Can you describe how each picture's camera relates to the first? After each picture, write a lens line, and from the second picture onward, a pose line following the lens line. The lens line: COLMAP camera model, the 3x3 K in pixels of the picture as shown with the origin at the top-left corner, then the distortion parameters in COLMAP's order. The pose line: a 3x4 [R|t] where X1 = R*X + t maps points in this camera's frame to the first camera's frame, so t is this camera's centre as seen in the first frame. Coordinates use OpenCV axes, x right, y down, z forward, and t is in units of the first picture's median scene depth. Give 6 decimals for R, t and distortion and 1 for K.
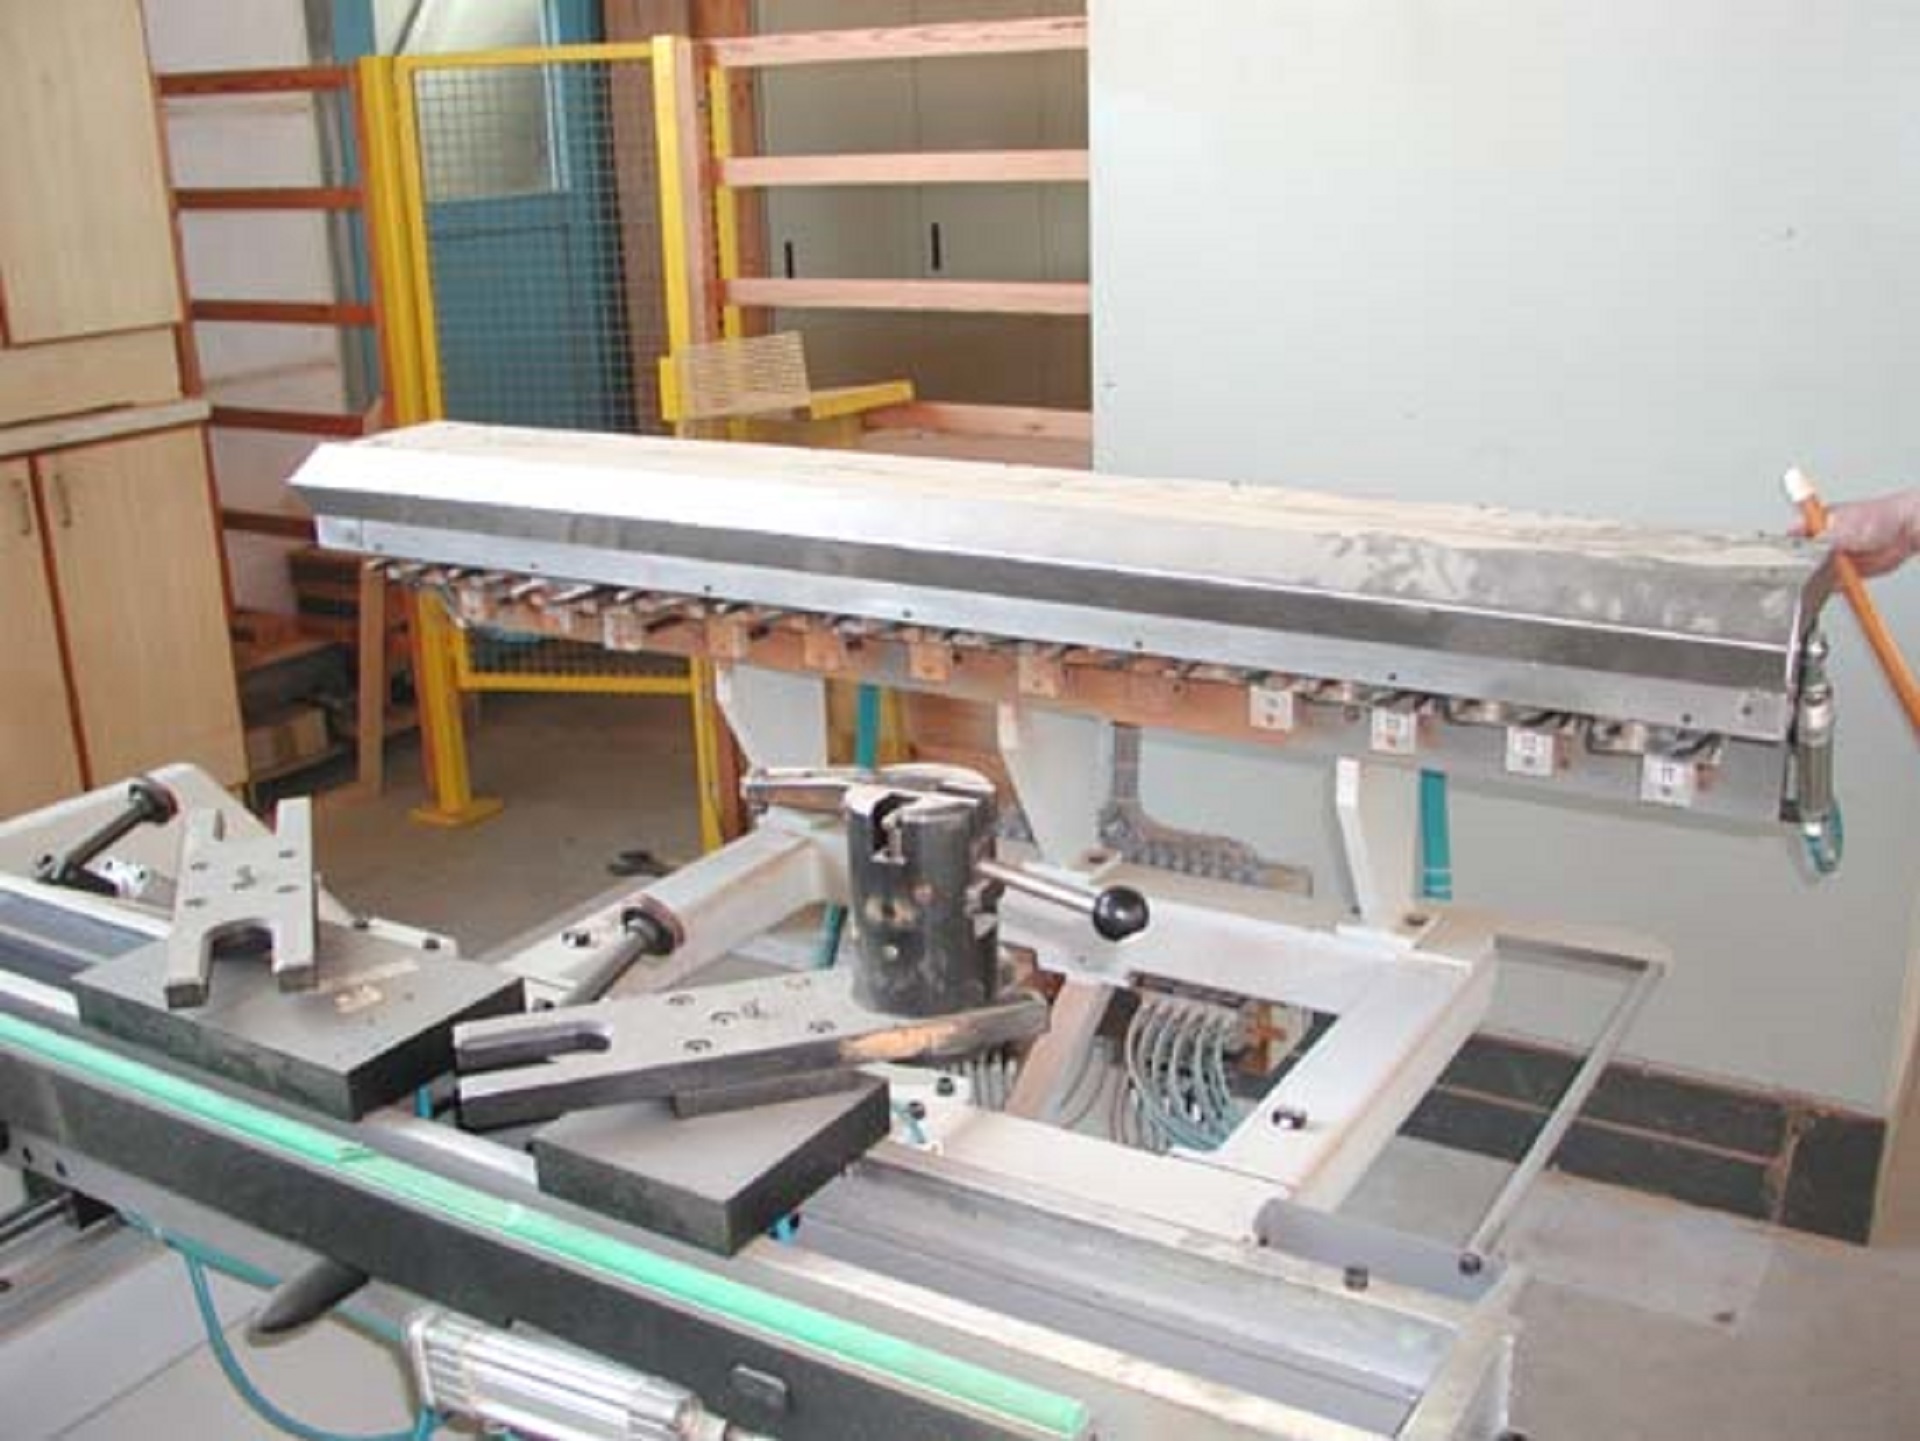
lens RADIAL K [[1942.4, 0, 960.0], [0, 1942.4, 720.5], [0, 0, 1]] dist [-0.098327, 0.002018]
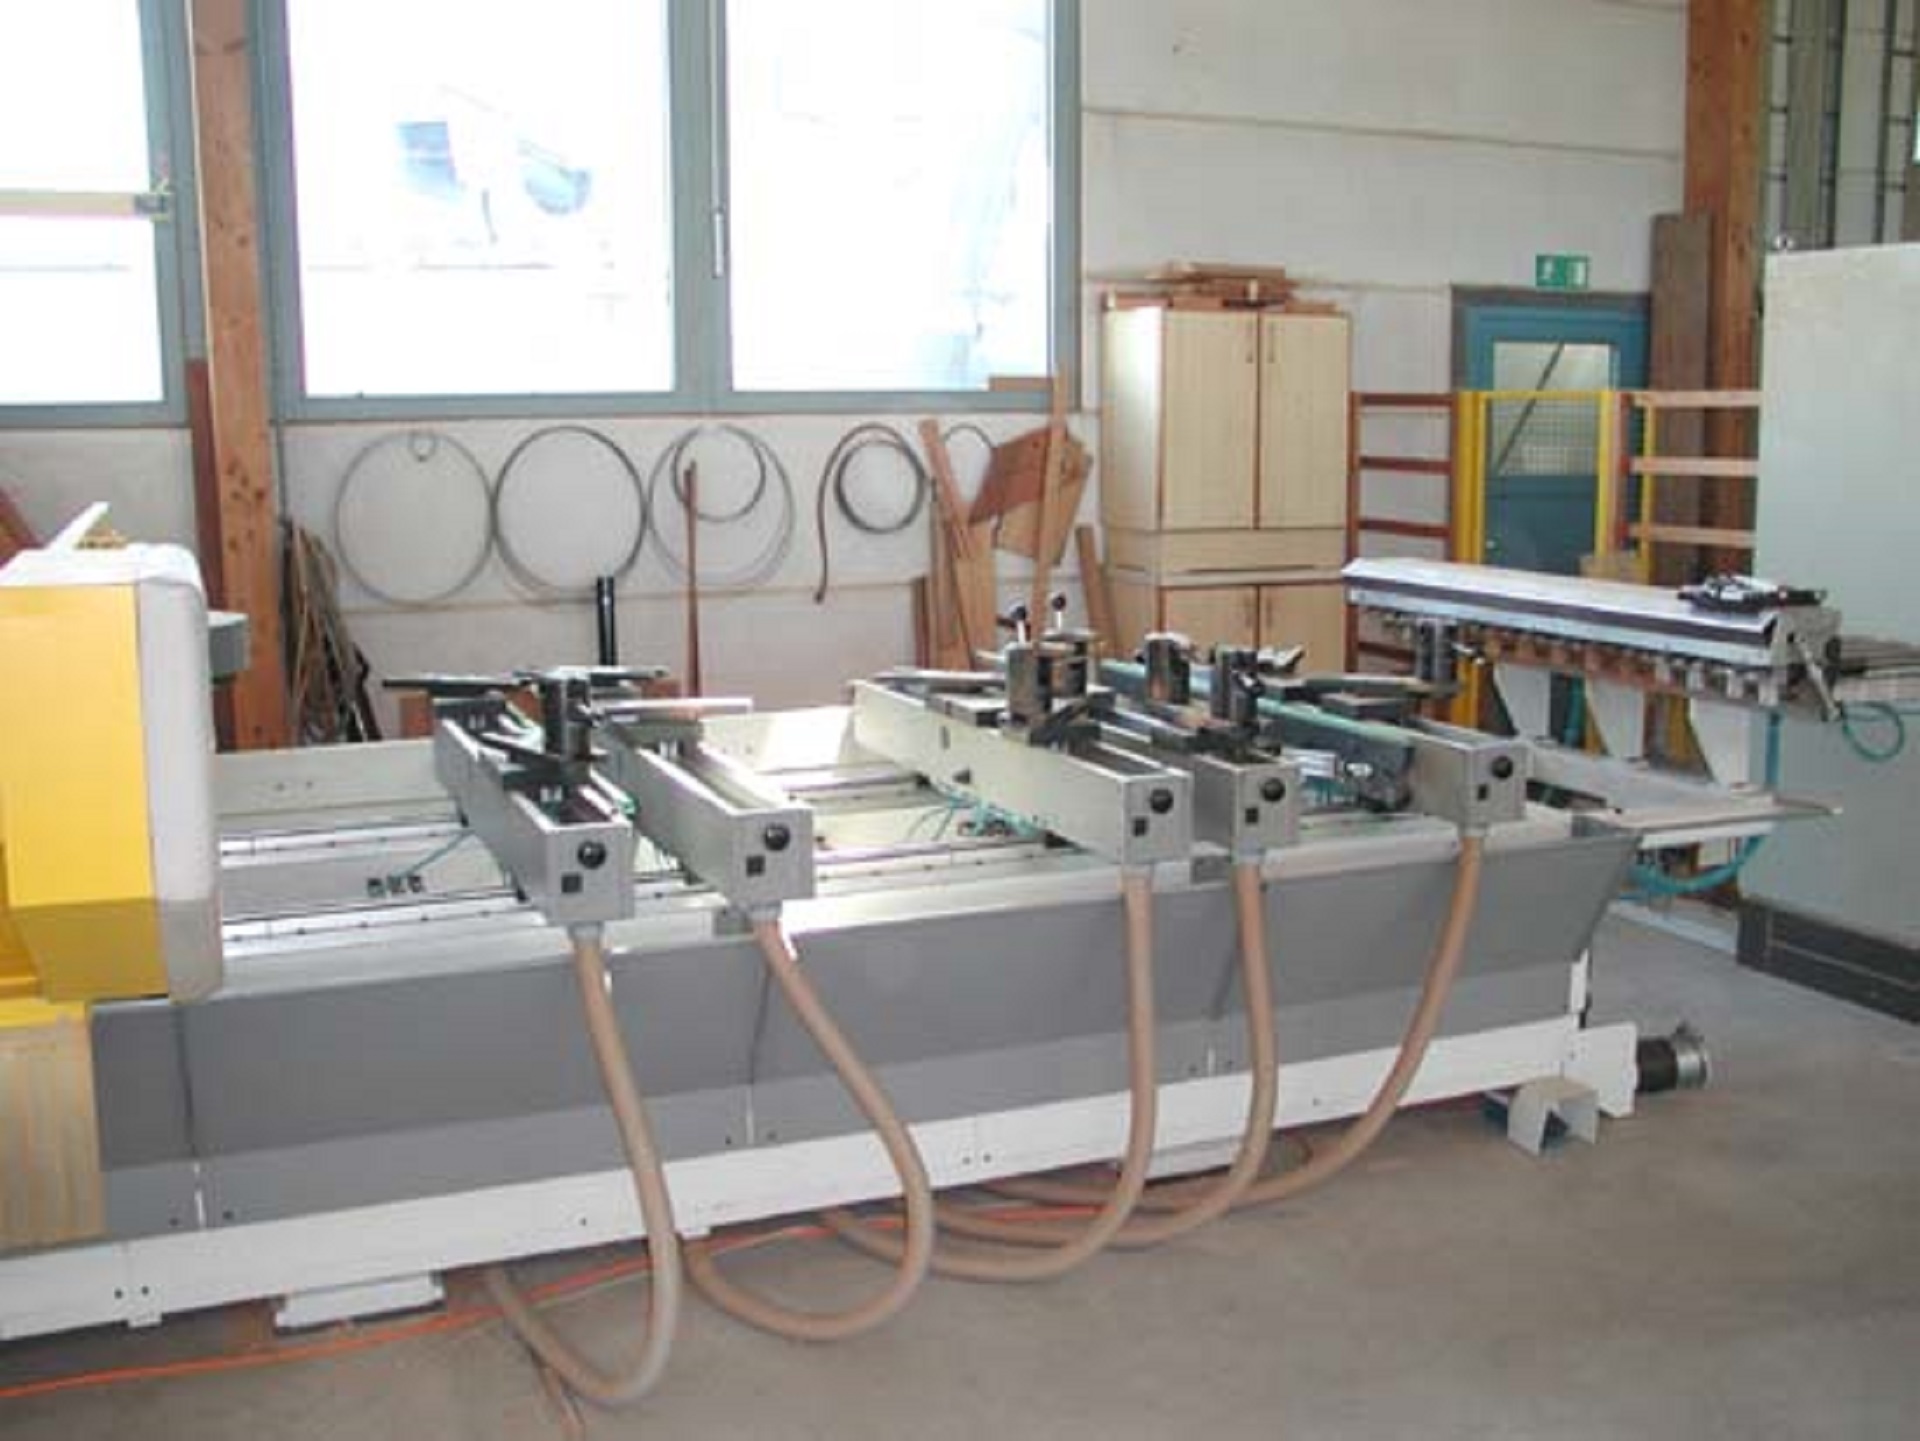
lens RADIAL K [[1929.2, 0, 960.0], [0, 1929.2, 720.5], [0, 0, 1]] dist [-0.021594, -0.002745]
pose [[0.803919, 0.118332, -0.582848, 0.425227], [-0.198743, 0.977120, -0.075747, 0.201355], [0.560549, 0.176731, 0.809043, -0.733213]]
